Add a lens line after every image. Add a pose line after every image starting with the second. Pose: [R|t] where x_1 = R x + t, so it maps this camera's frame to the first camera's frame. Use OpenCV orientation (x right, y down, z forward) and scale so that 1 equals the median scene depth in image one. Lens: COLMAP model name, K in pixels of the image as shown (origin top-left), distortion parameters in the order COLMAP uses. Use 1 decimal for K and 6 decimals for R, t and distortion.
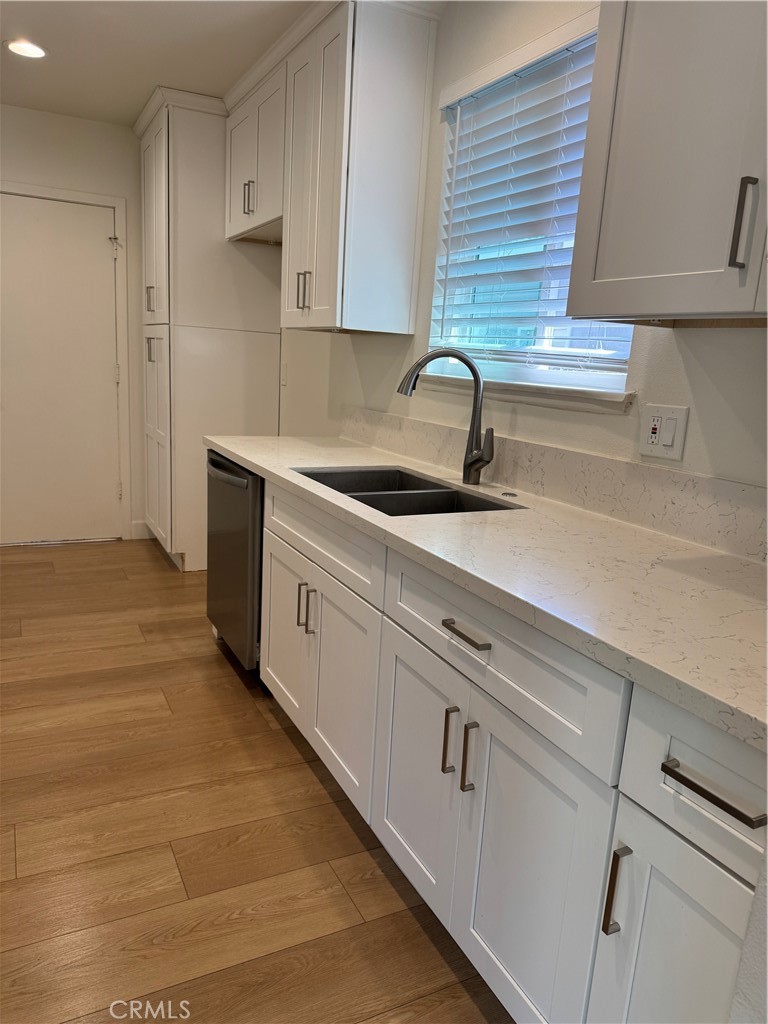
lens RADIAL K [[722.8, 0, 380.2], [0, 722.8, 517.6], [0, 0, 1]] dist [0.080585, -0.100137]
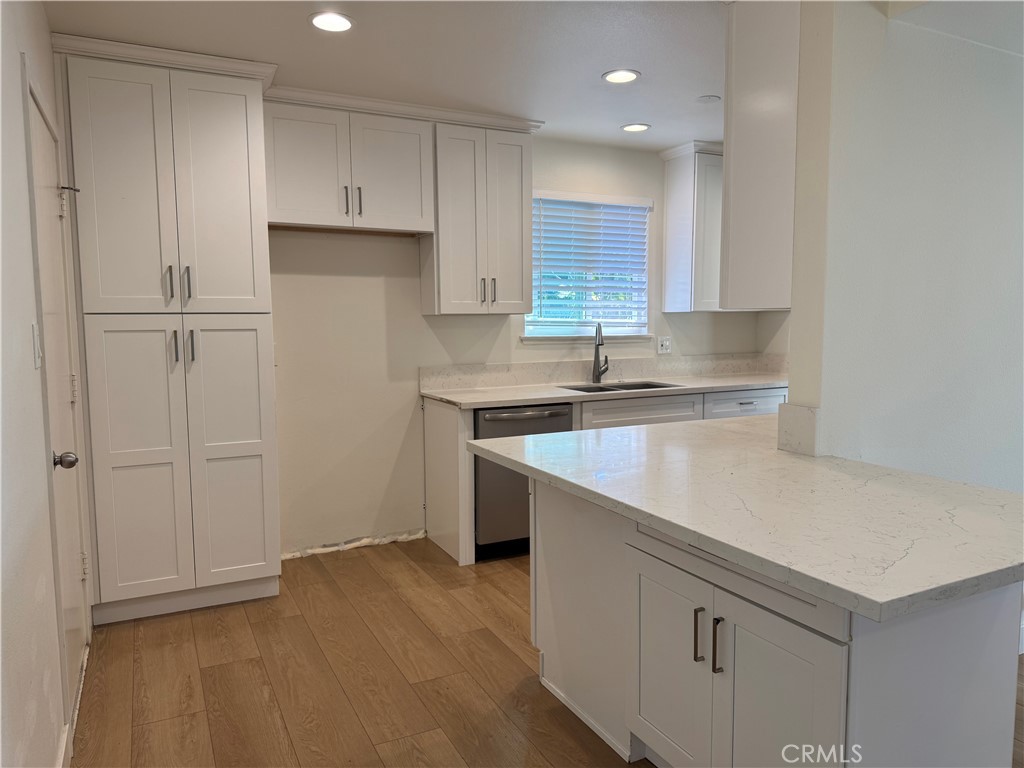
lens RADIAL K [[722.8, 0, 512.0], [0, 722.8, 384.0], [0, 0, 1]] dist [0.080585, -0.100137]
pose [[-0.002330, -0.158762, 0.987314, -1.452399], [0.218748, 0.963325, 0.155420, -0.317149], [-0.975779, 0.216335, 0.032485, 0.867506]]
